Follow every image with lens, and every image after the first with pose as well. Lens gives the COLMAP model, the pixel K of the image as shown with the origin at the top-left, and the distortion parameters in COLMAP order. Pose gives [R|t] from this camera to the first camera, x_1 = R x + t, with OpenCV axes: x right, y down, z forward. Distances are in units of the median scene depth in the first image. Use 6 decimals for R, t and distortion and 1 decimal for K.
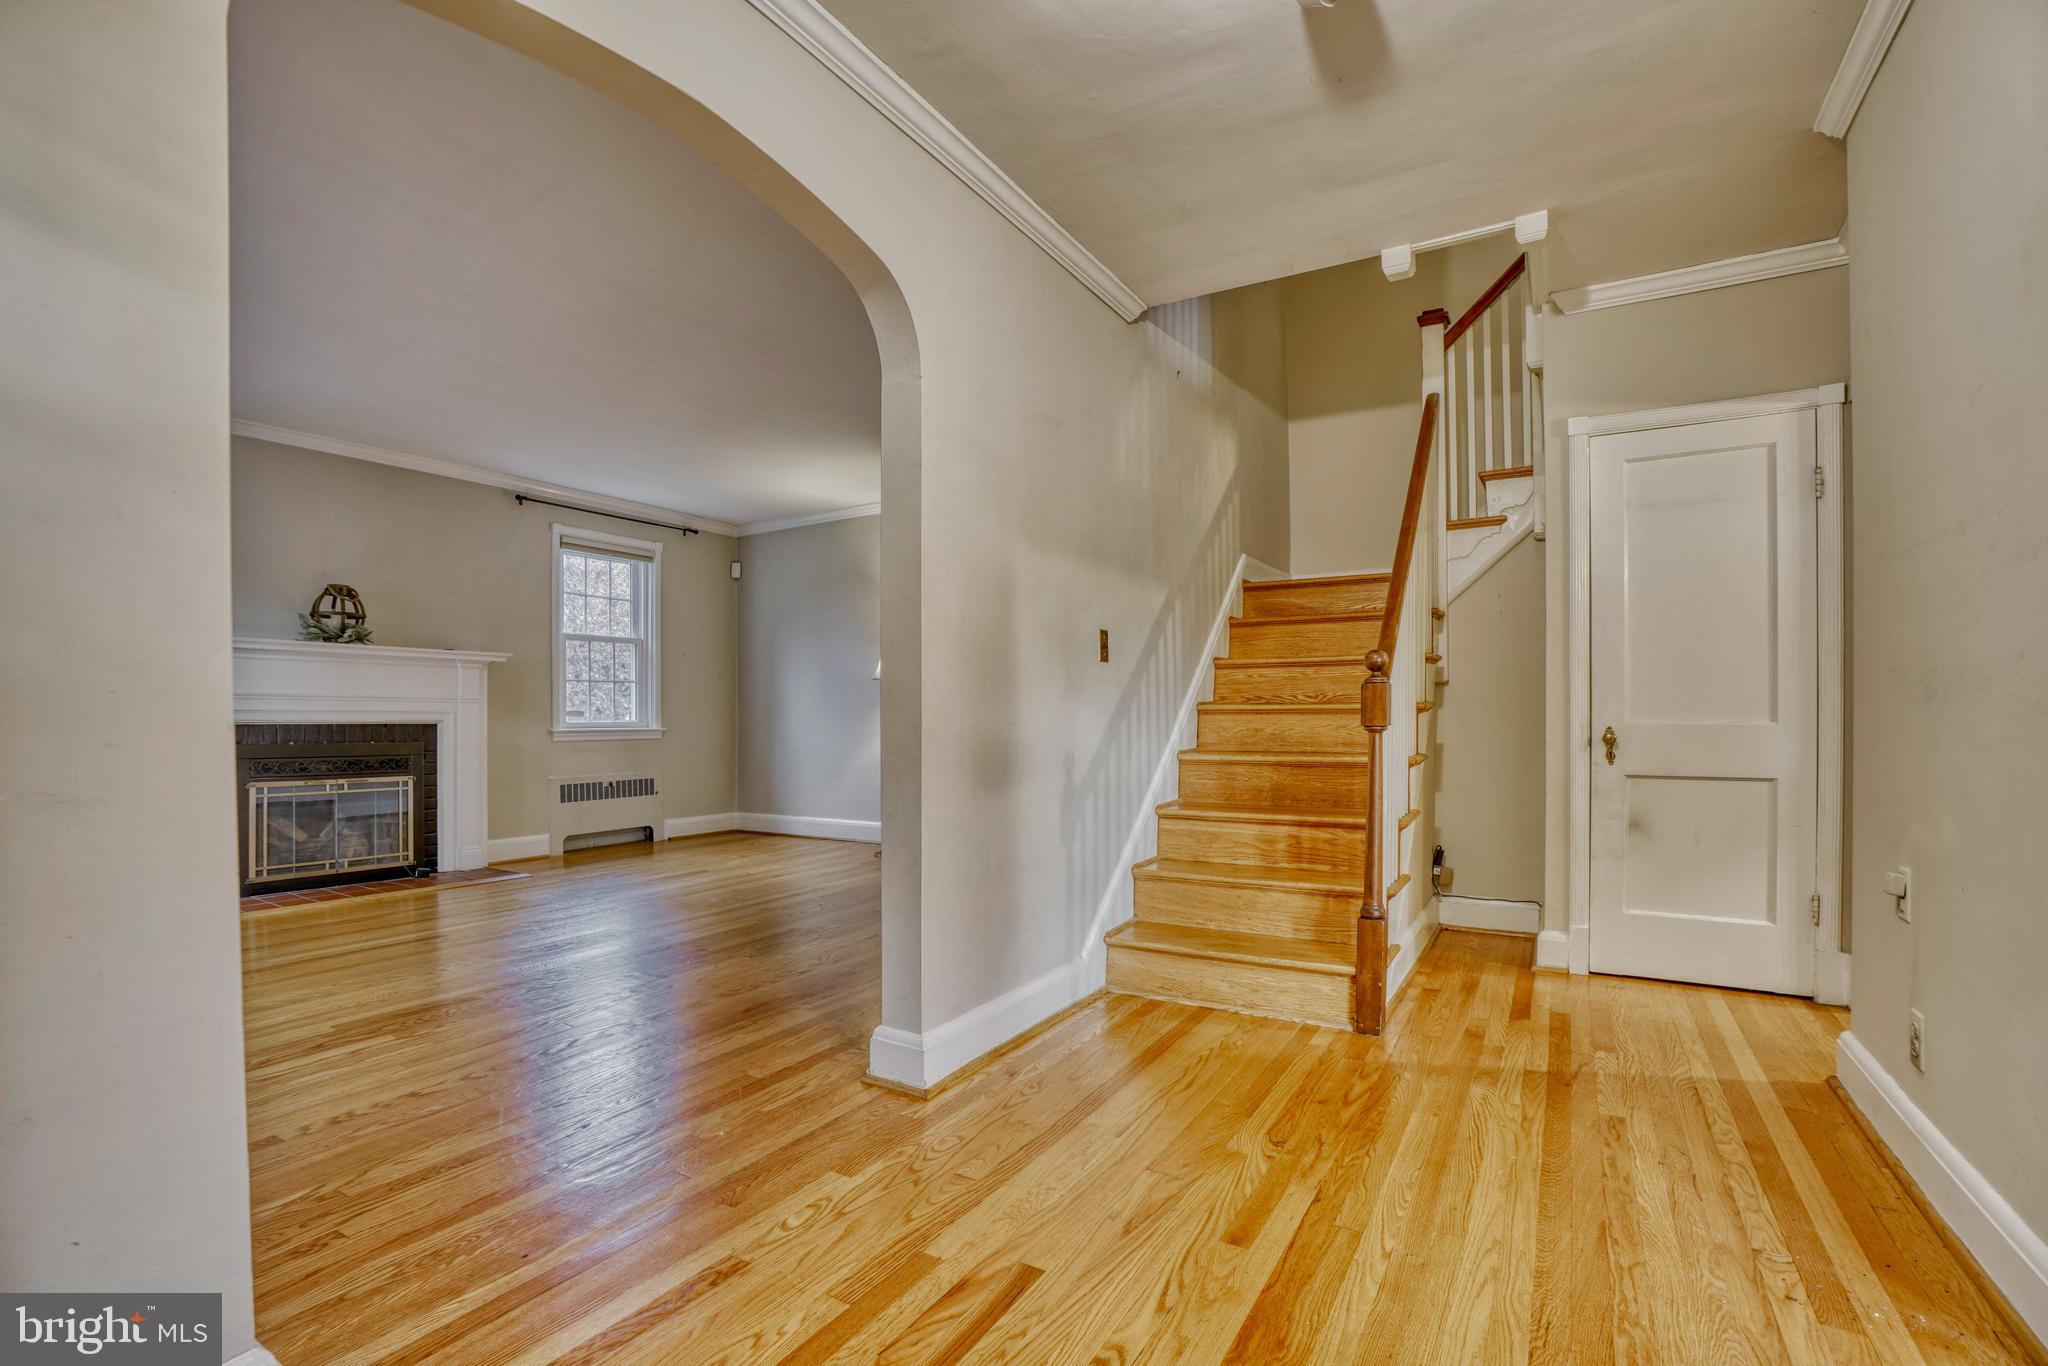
lens RADIAL K [[961.6, 0, 1012.7], [0, 961.6, 697.6], [0, 0, 1]] dist [-0.064006, 0.029822]
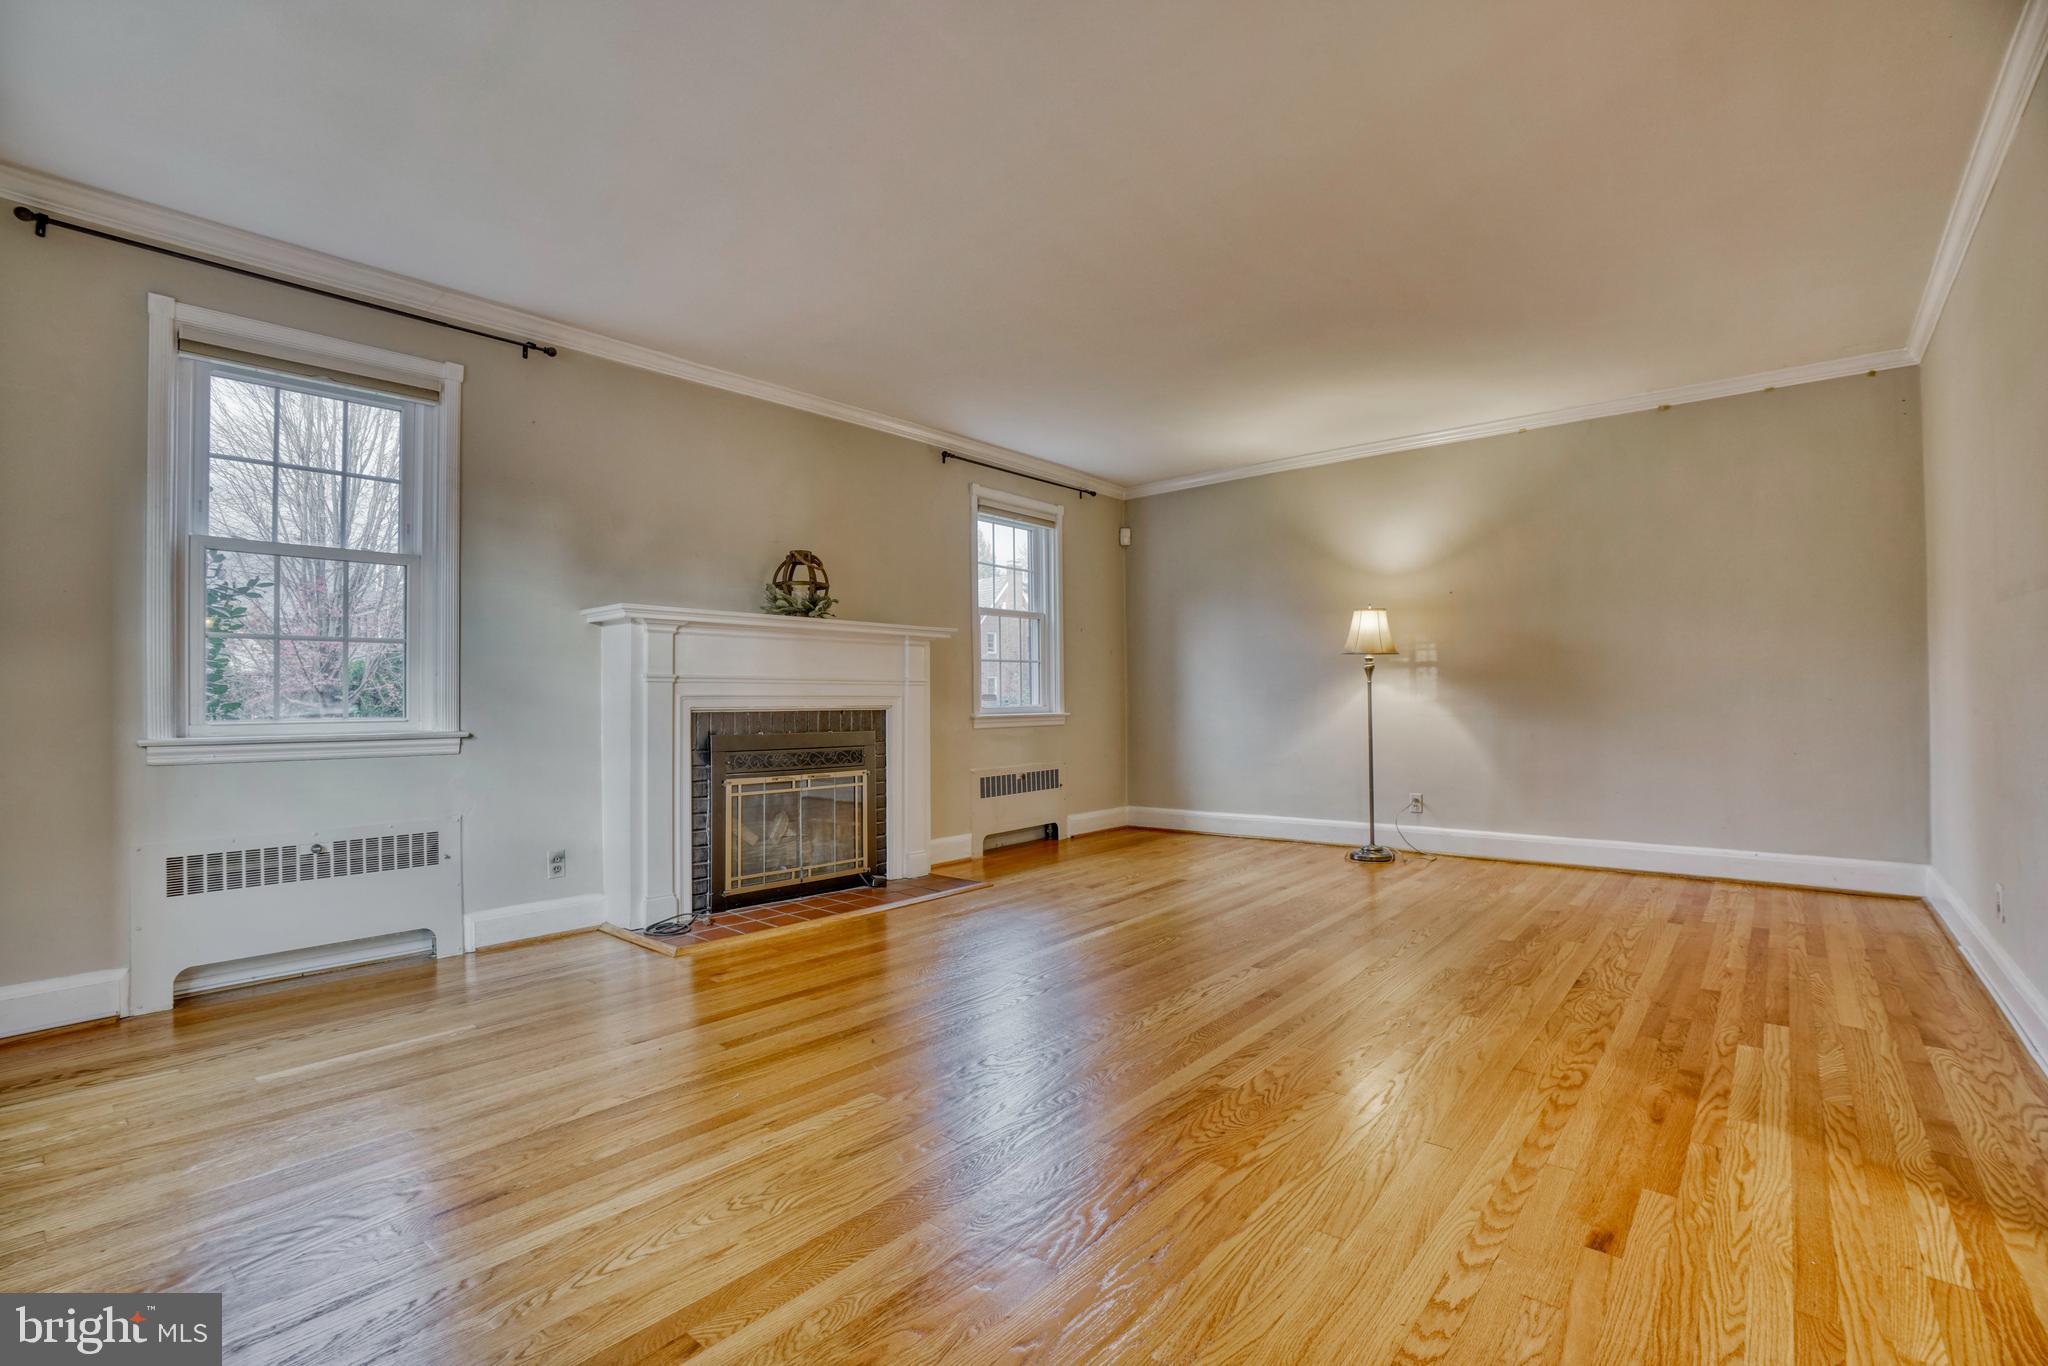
lens RADIAL K [[950.2, 0, 1025.0], [0, 950.2, 659.3], [0, 0, 1]] dist [-0.039967, -0.000017]
pose [[0.988953, -0.012613, -0.147695, -0.347720], [0.009418, 0.999707, -0.022313, 0.001829], [0.147933, 0.020676, 0.988781, 0.144649]]
